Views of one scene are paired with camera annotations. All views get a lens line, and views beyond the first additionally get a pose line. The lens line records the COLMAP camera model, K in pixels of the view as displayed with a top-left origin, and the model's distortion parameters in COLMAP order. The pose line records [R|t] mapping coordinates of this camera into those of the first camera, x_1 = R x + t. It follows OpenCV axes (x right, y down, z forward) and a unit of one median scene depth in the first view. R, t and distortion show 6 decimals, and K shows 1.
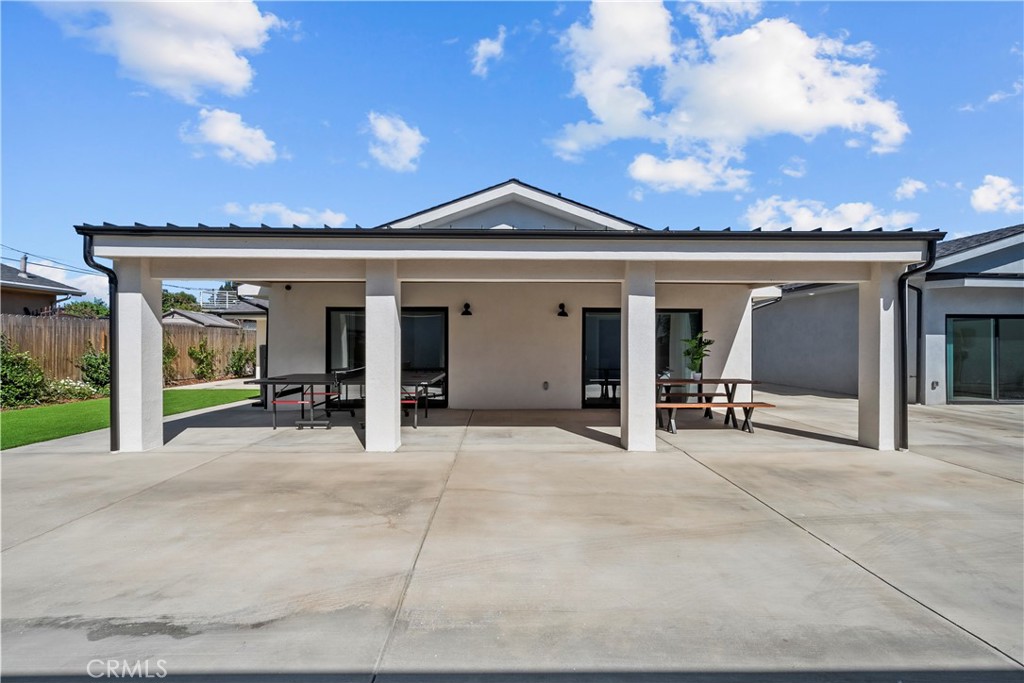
lens RADIAL K [[427.8, 0, 484.7], [0, 427.8, 335.3], [0, 0, 1]] dist [-0.002178, 0.000204]
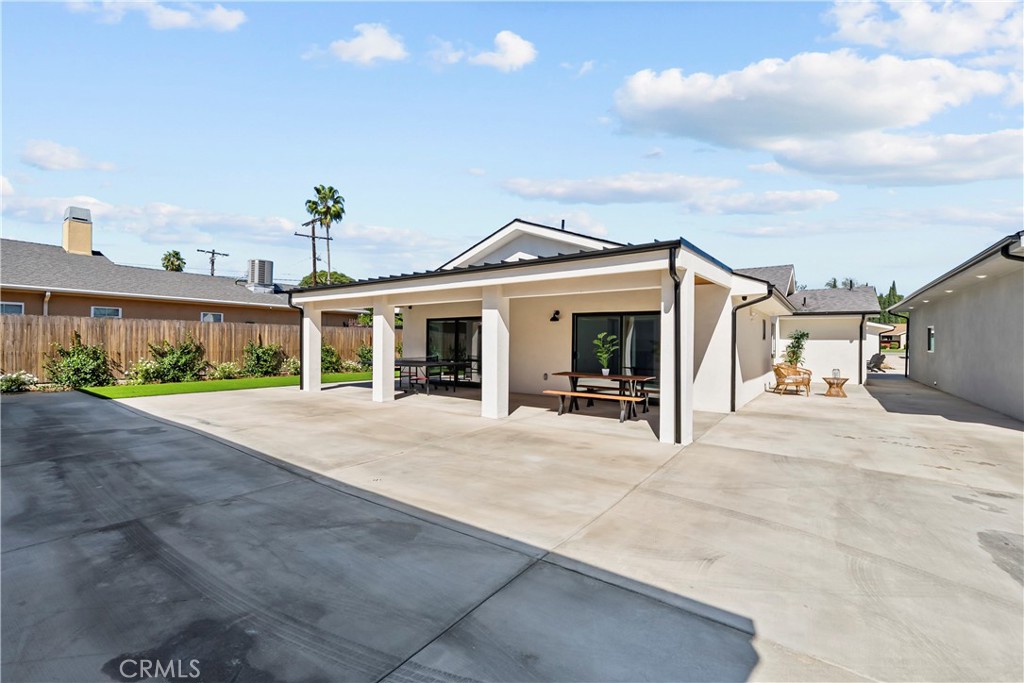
lens RADIAL K [[427.8, 0, 511.0], [0, 427.8, 339.1], [0, 0, 1]] dist [-0.002178, 0.000204]
pose [[0.790791, -0.000596, -0.612085, 0.845043], [0.006177, 0.999956, 0.007006, -0.002169], [0.612055, -0.009321, 0.790761, -0.062609]]
